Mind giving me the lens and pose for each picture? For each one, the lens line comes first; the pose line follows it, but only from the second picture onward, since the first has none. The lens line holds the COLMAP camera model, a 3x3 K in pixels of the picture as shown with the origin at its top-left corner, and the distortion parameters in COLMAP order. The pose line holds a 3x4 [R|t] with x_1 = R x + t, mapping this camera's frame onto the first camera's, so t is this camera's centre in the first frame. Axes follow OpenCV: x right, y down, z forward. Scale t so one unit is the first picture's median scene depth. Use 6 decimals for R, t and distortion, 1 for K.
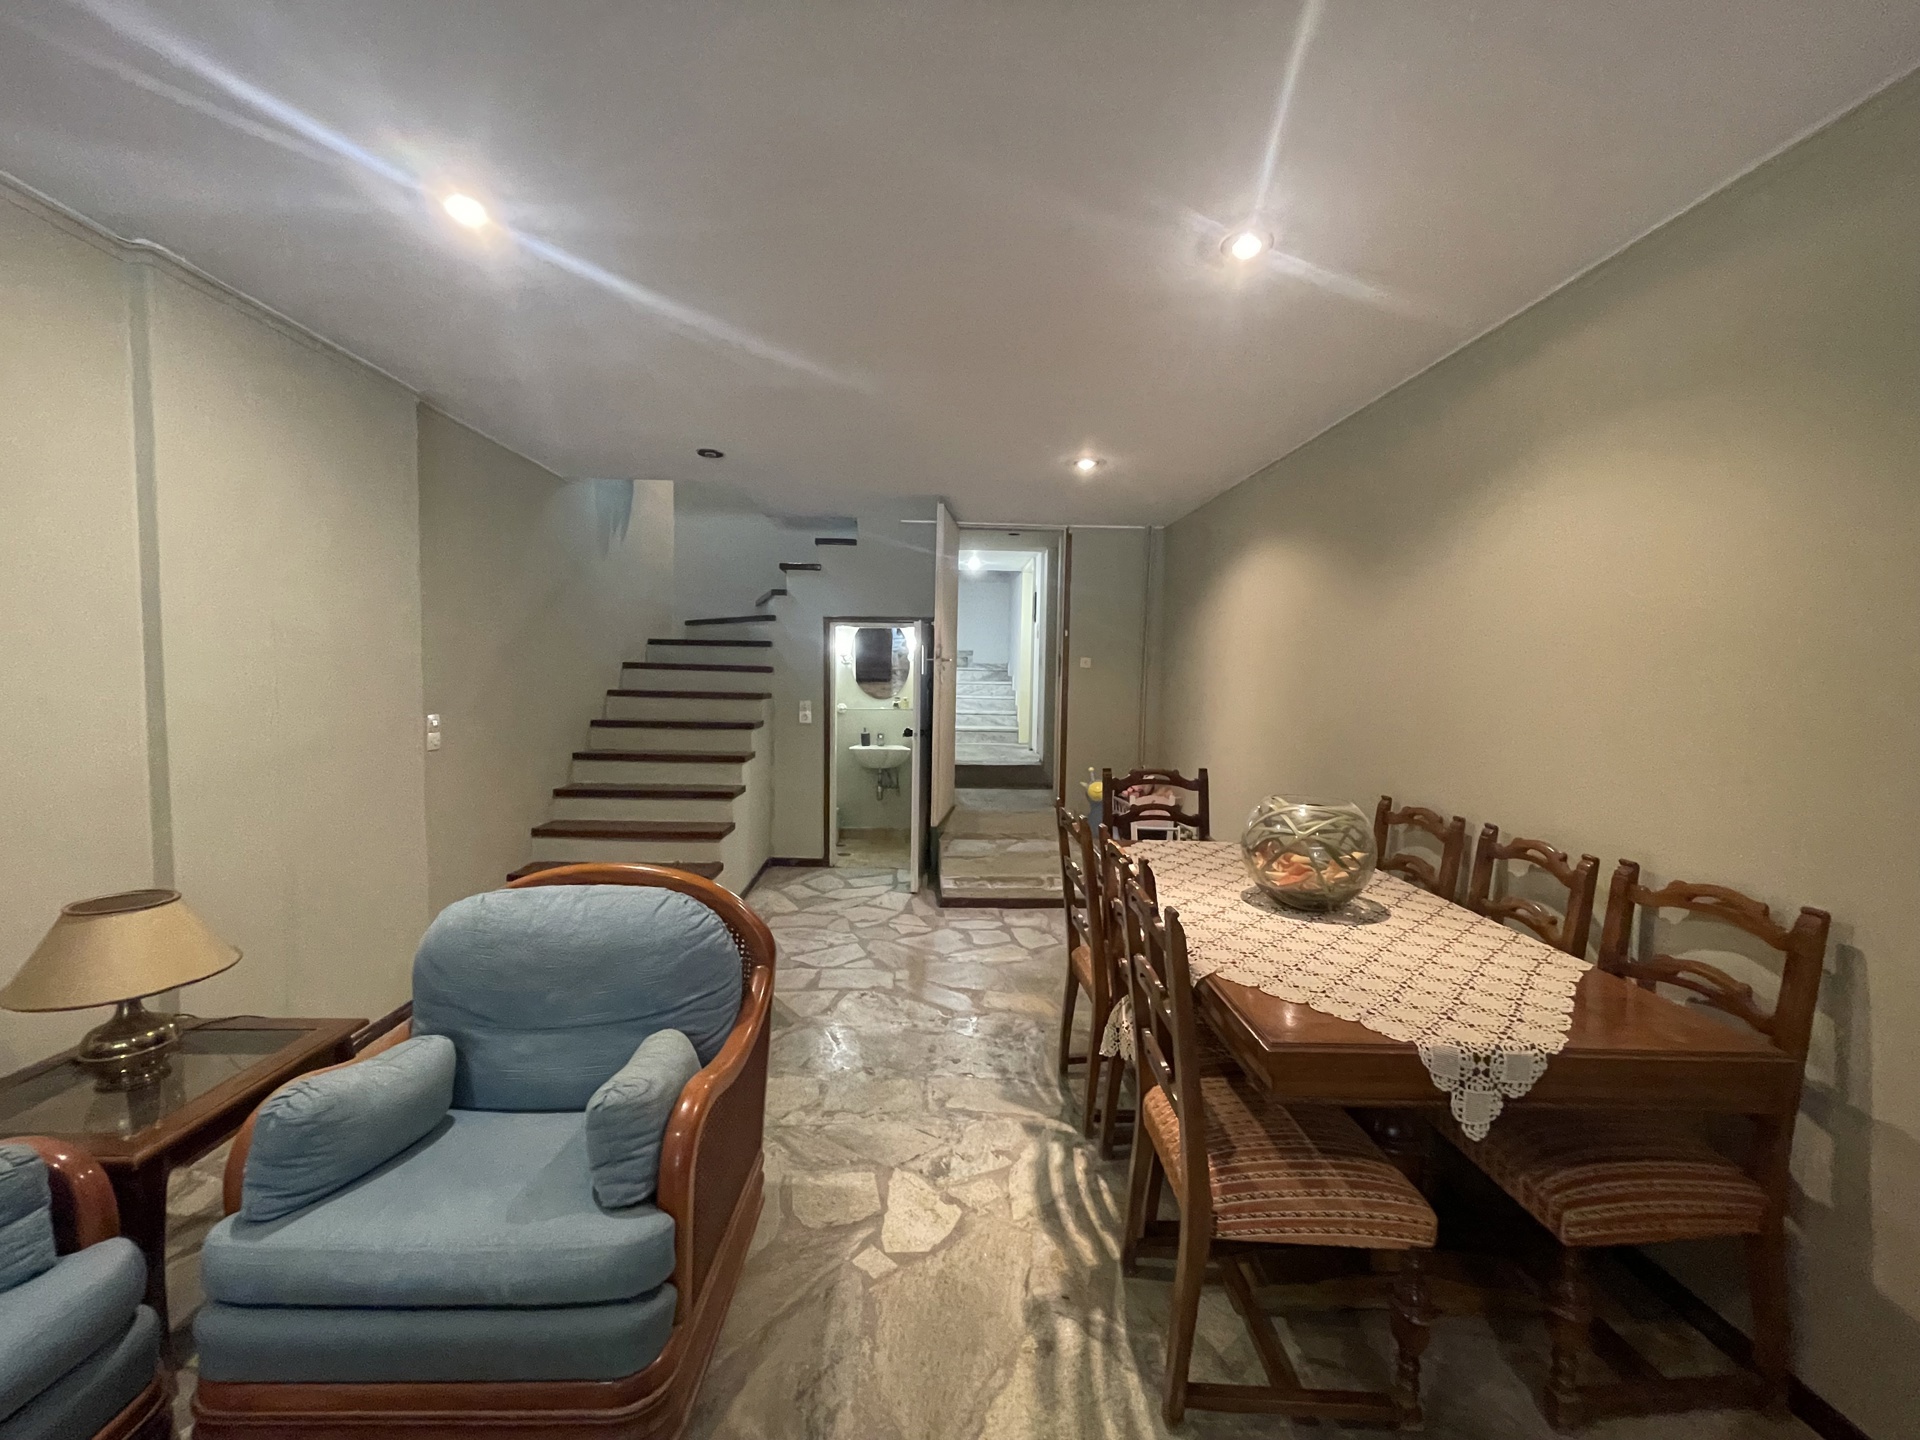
lens RADIAL K [[777.7, 0, 959.6], [0, 777.7, 726.8], [0, 0, 1]] dist [-0.001472, -0.000024]
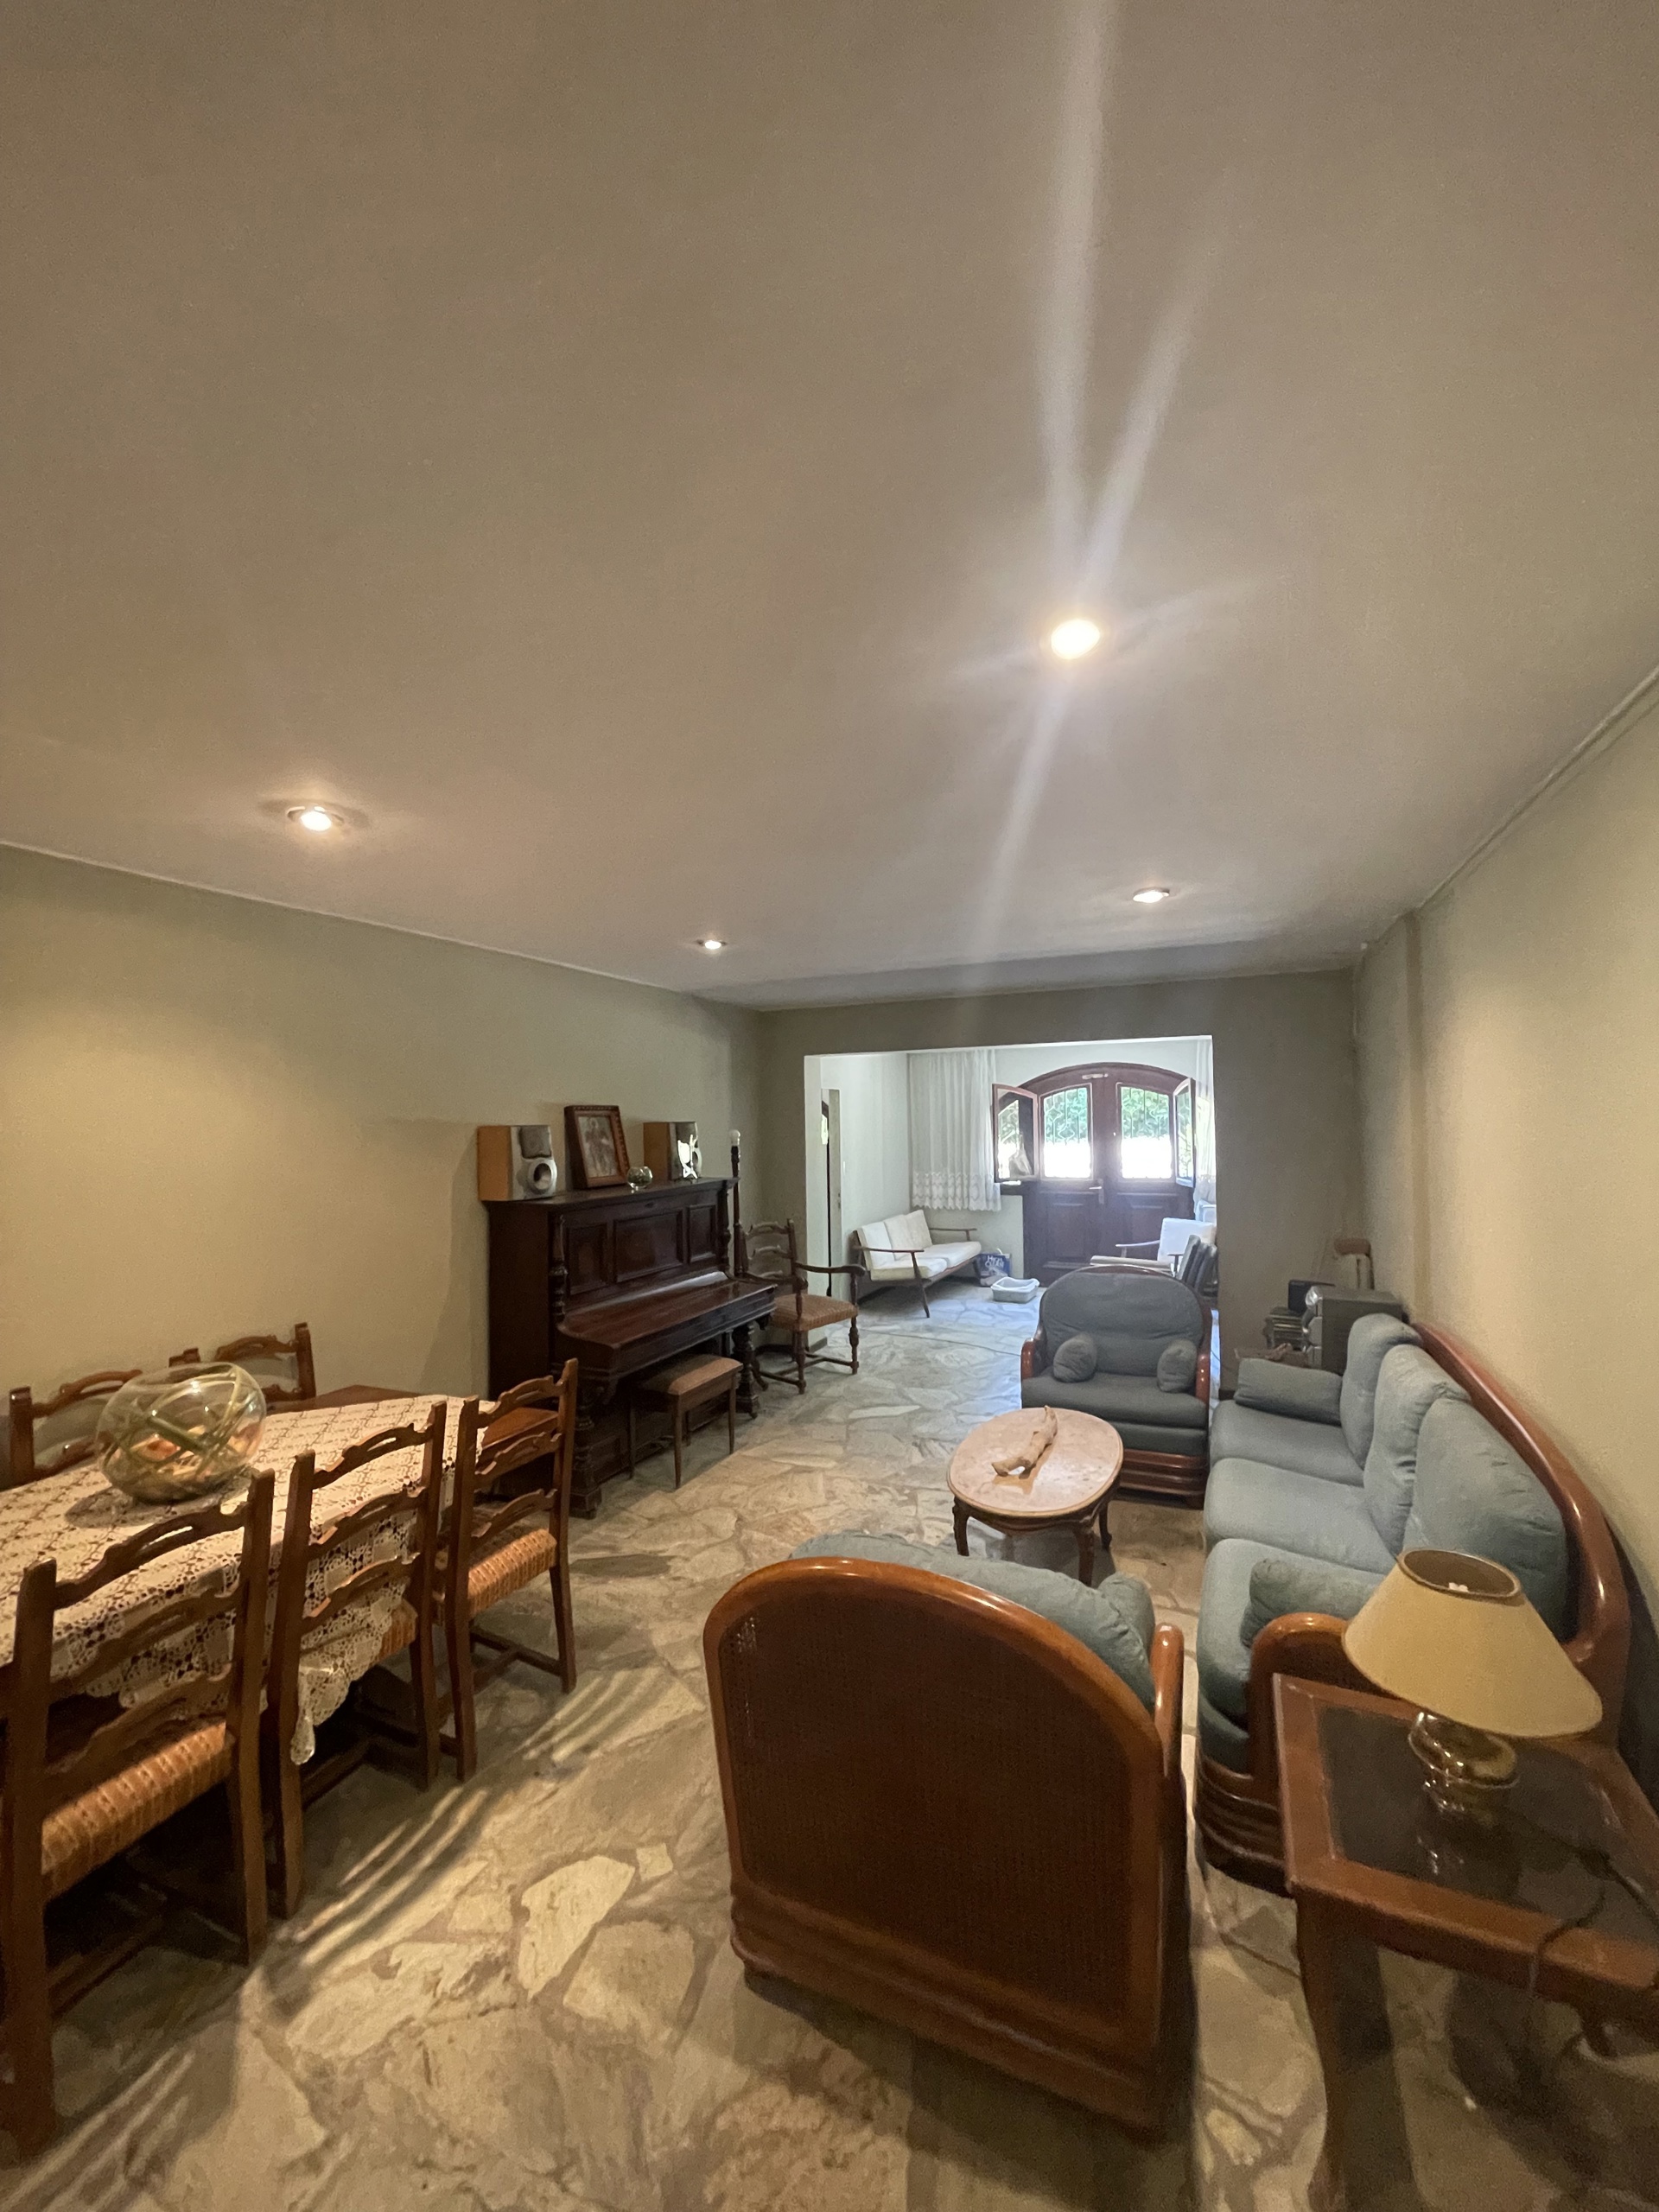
lens RADIAL K [[895.9, 0, 832.4], [0, 895.9, 1114.3], [0, 0, 1]] dist [-0.001472, -0.000024]
pose [[-0.906323, -0.007793, 0.422513, -0.722056], [0.015016, 0.998605, 0.050628, -0.268252], [-0.422318, 0.052230, -0.904942, 1.741520]]
